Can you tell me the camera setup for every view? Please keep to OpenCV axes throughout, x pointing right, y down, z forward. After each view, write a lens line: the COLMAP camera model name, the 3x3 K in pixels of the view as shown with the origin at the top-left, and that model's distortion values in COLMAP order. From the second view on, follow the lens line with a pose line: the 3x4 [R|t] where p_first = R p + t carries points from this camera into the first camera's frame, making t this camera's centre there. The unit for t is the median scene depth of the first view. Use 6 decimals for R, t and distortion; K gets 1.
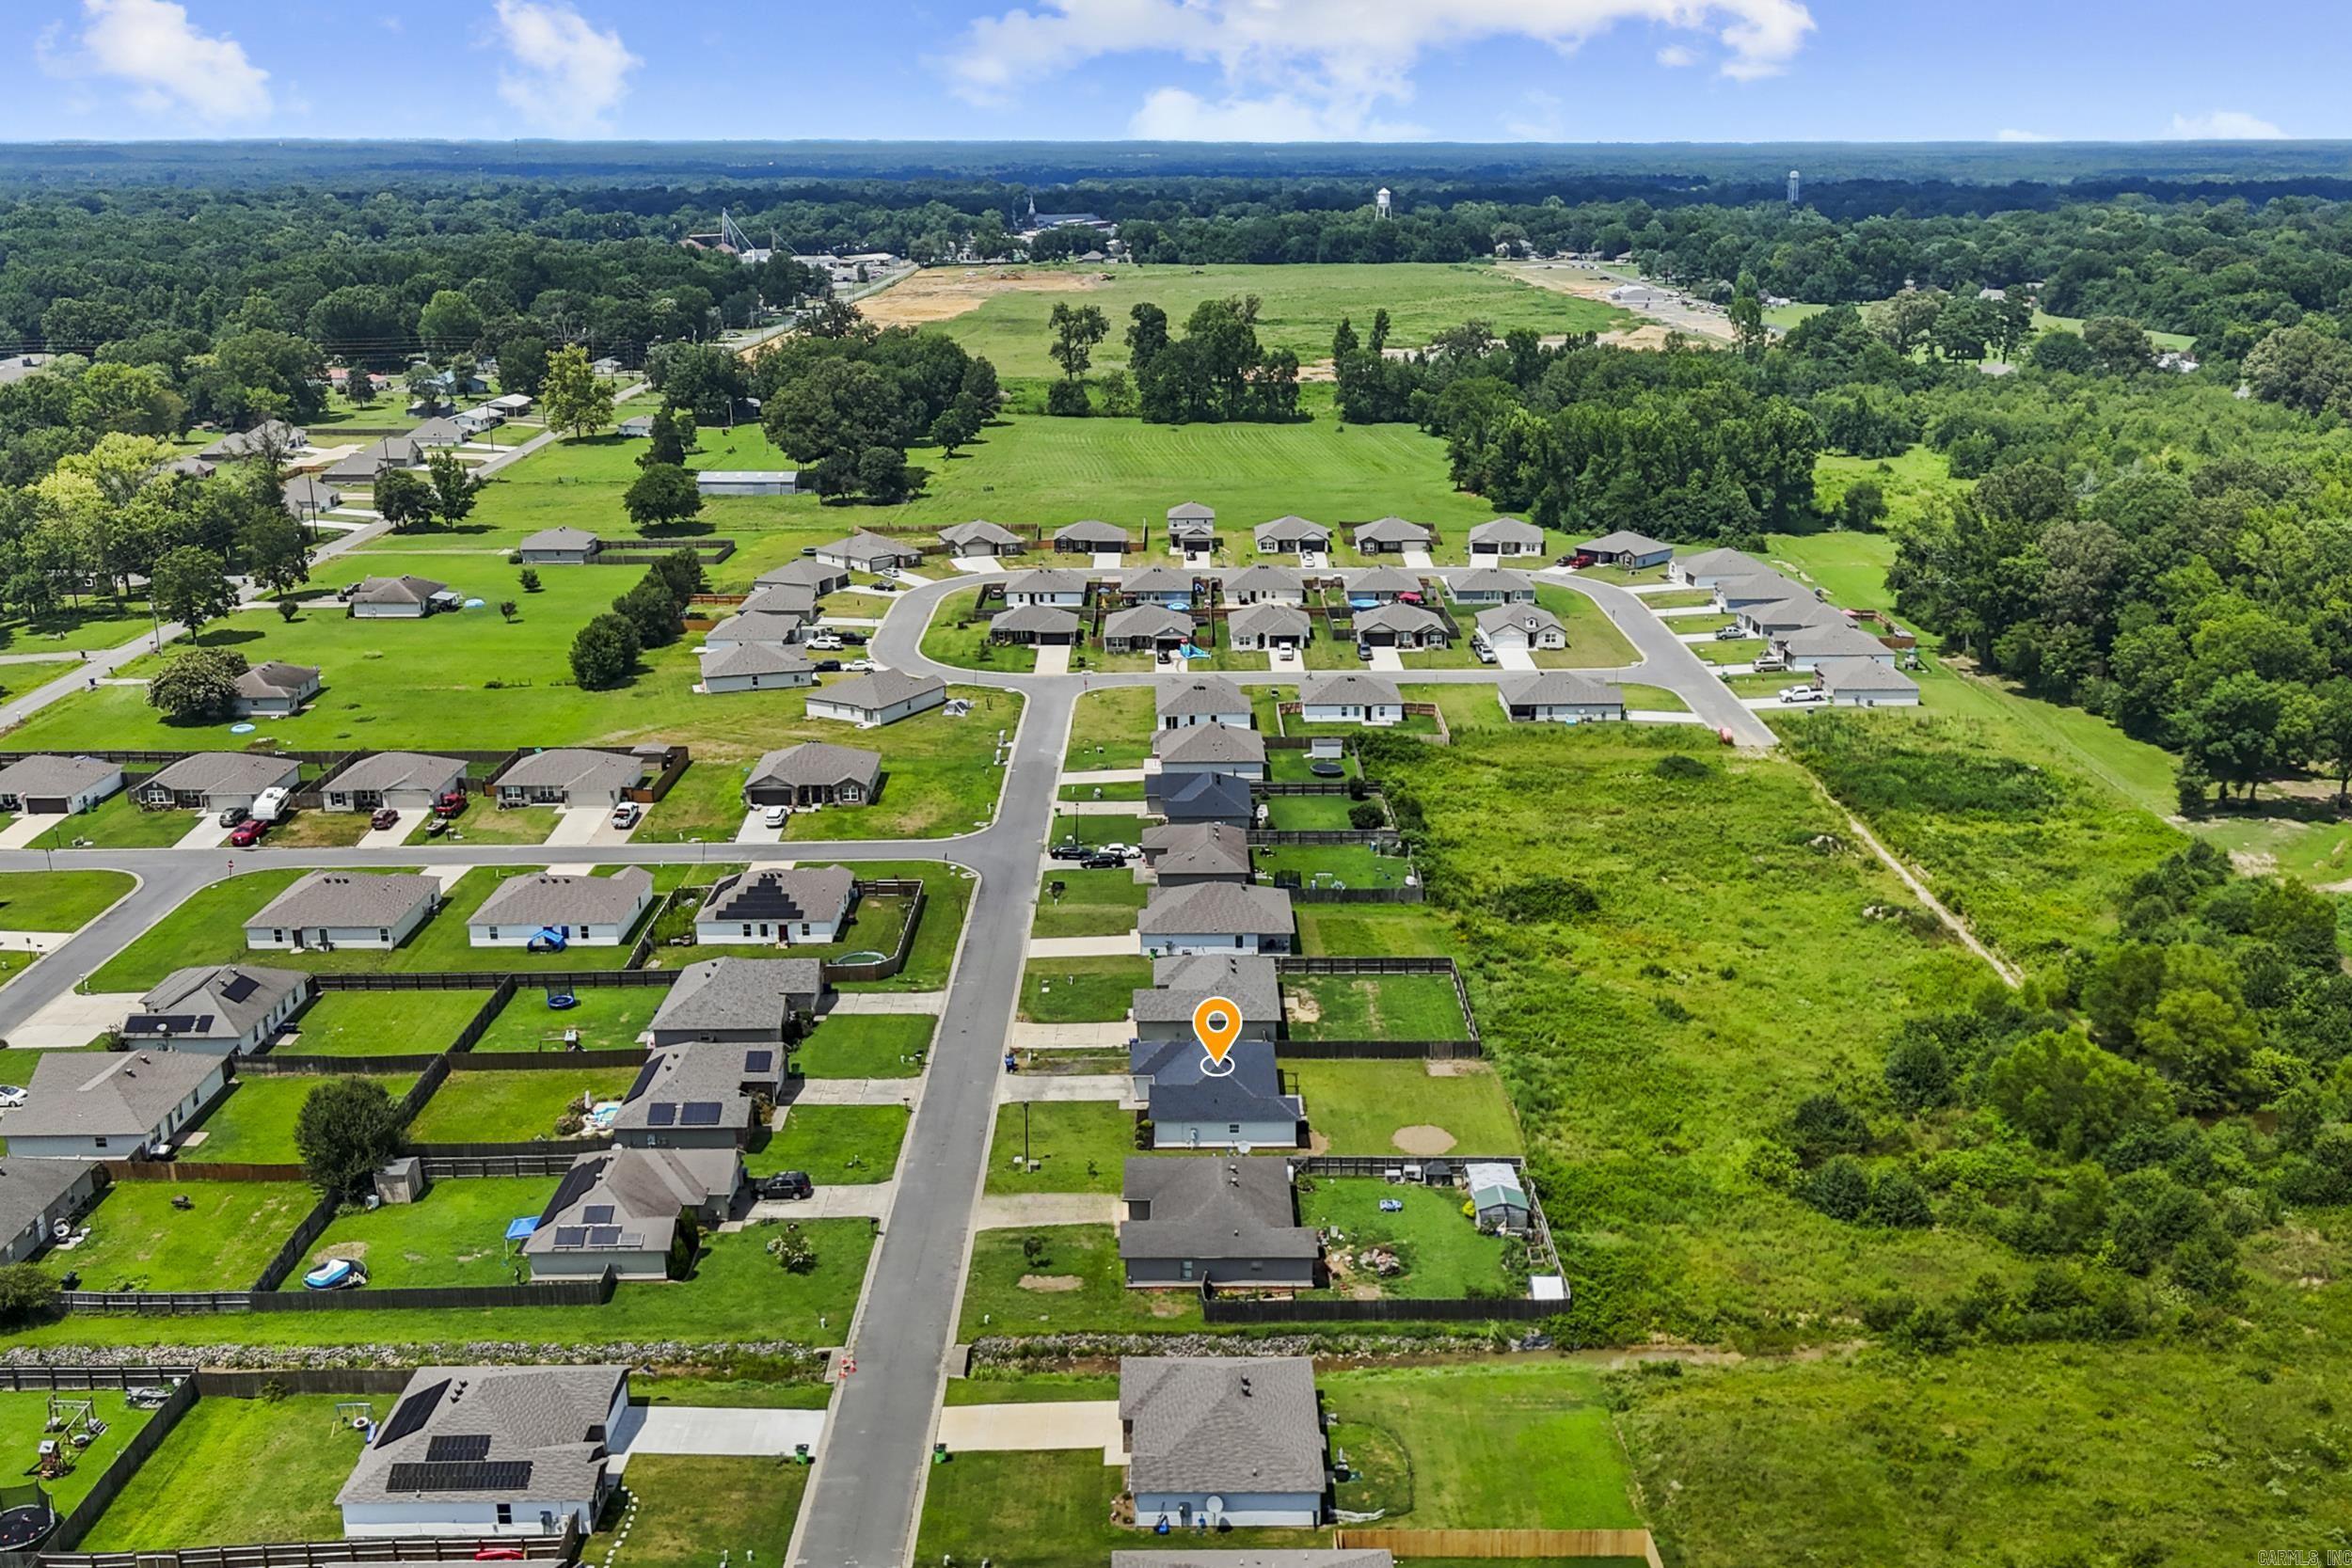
lens RADIAL K [[2132.2, 0, 1176.0], [0, 2132.2, 784.0], [0, 0, 1]] dist [0.085544, -0.126258]
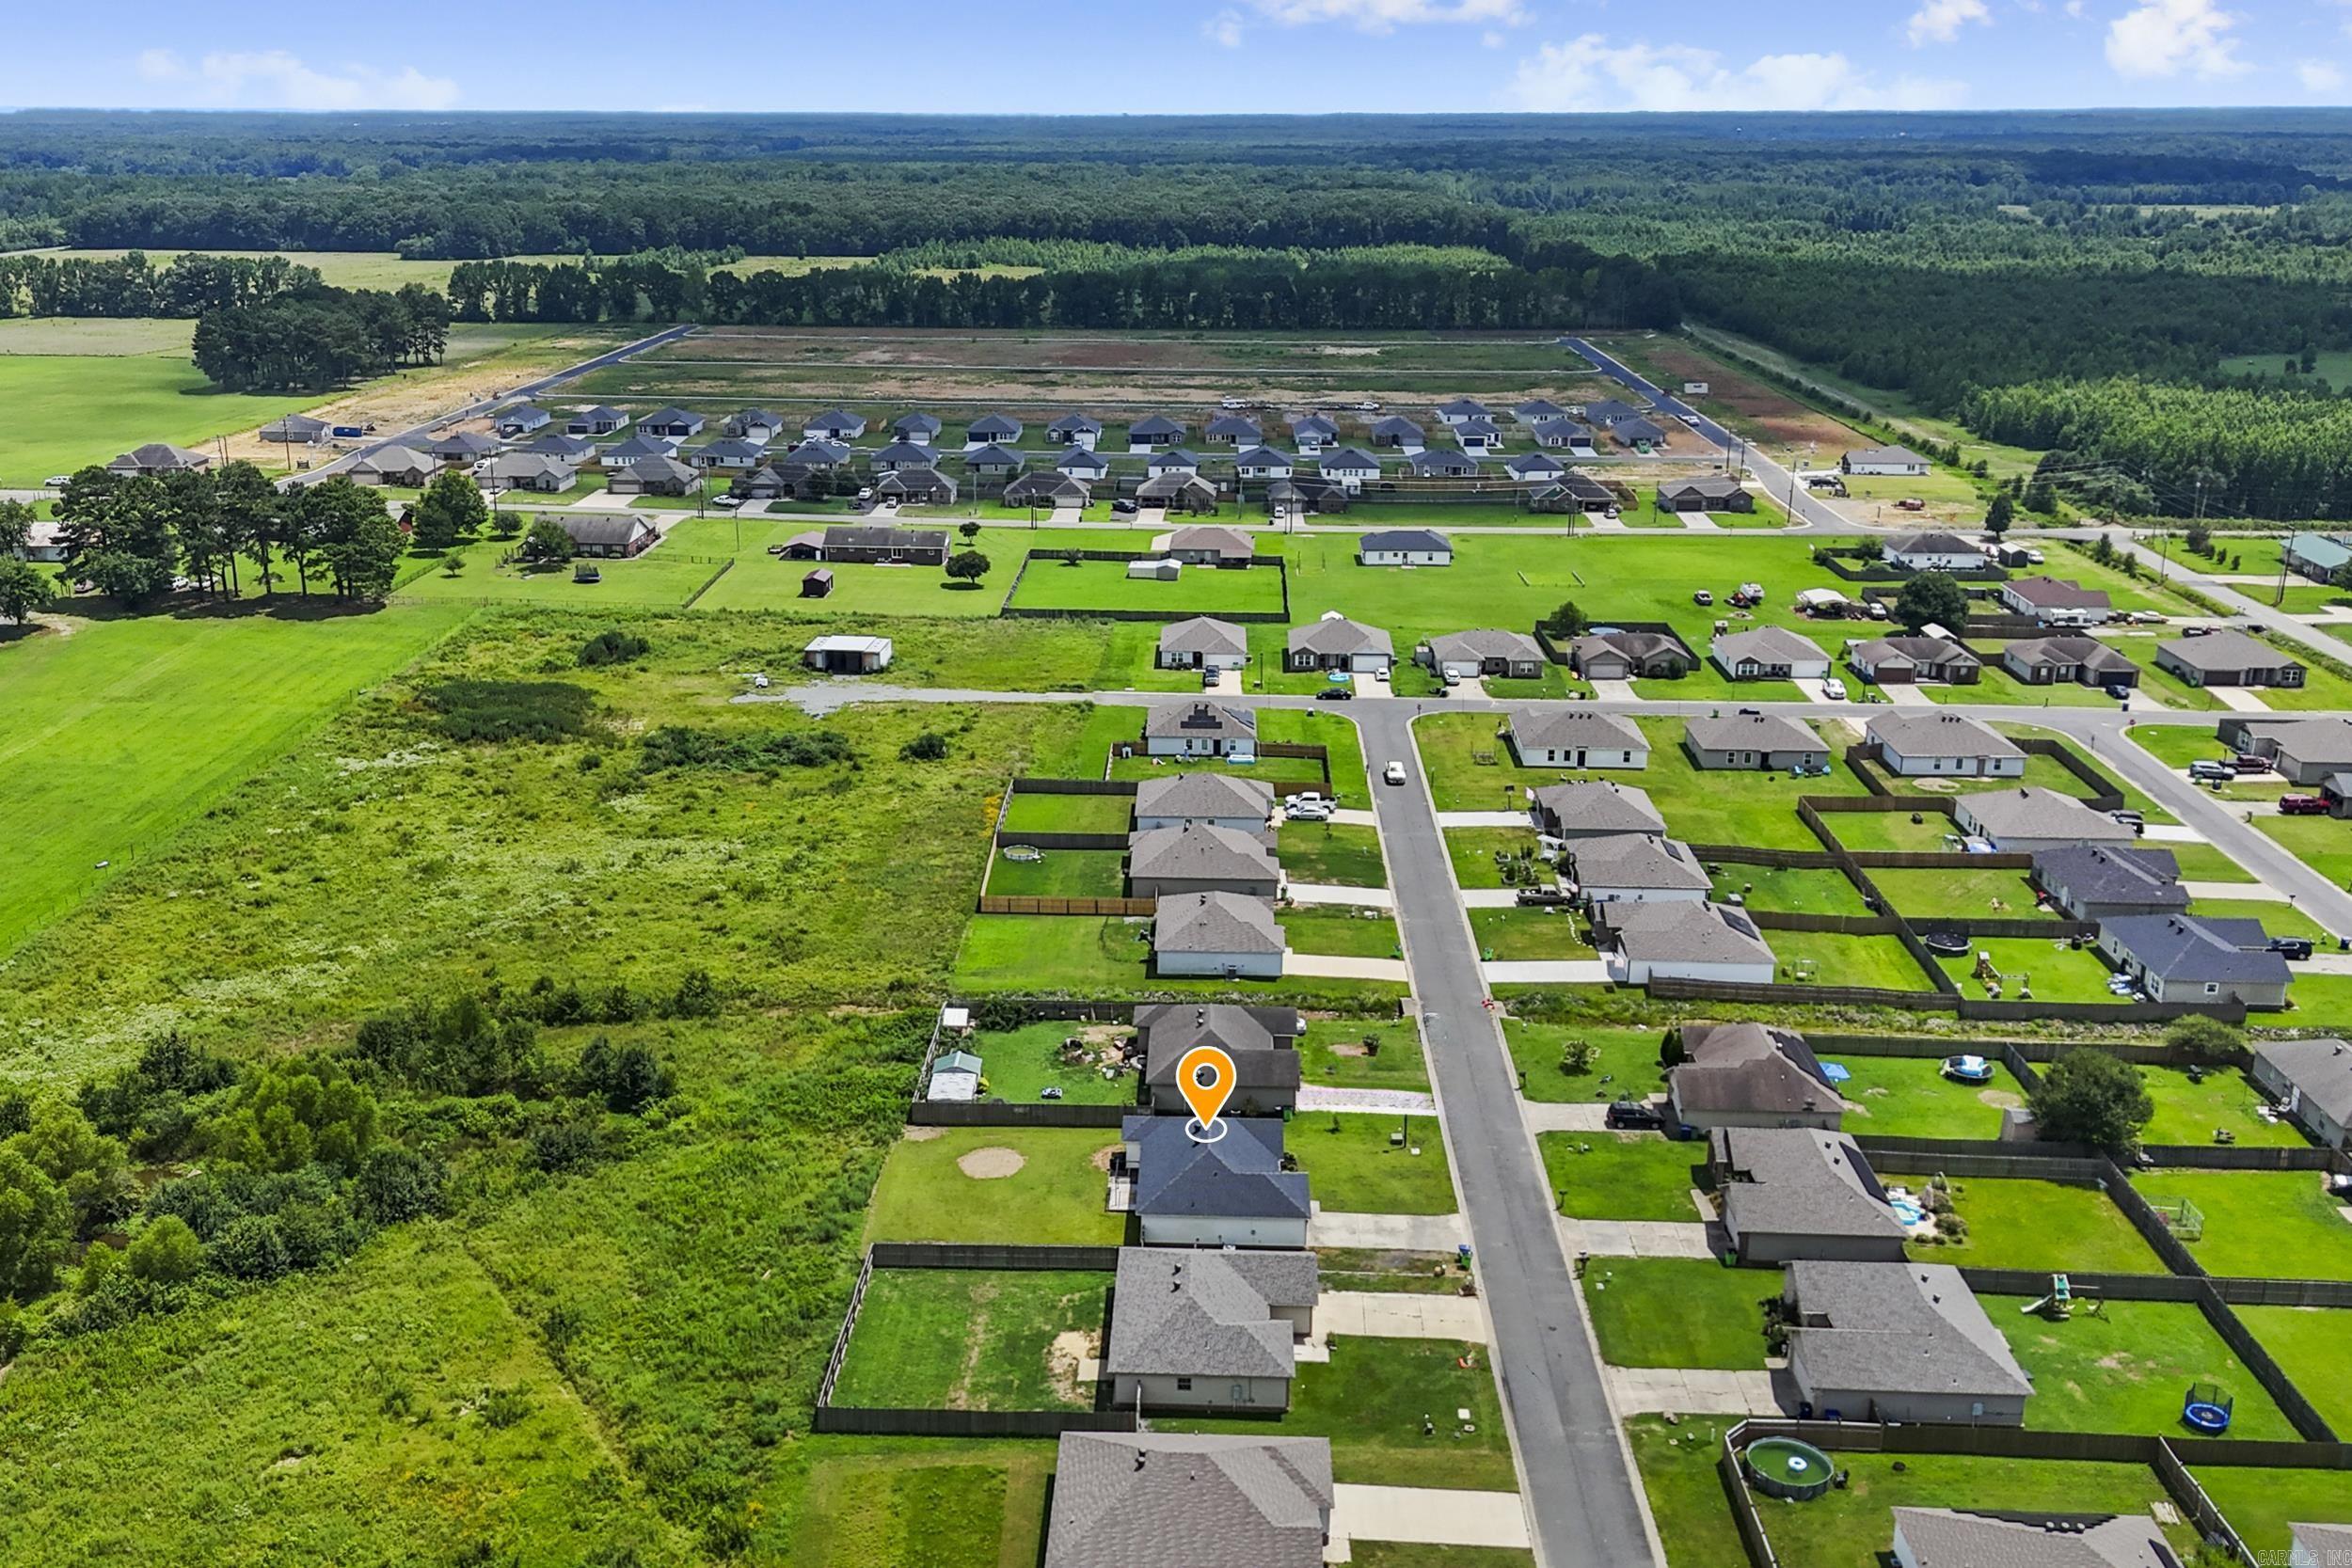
lens RADIAL K [[2132.2, 0, 1176.0], [0, 2132.2, 784.0], [0, 0, 1]] dist [0.085544, -0.126258]
pose [[-0.999560, -0.010433, 0.027770, 0.010773], [0.006861, 0.829426, 0.558575, -0.461273], [-0.028861, 0.558519, -0.828989, 1.556709]]
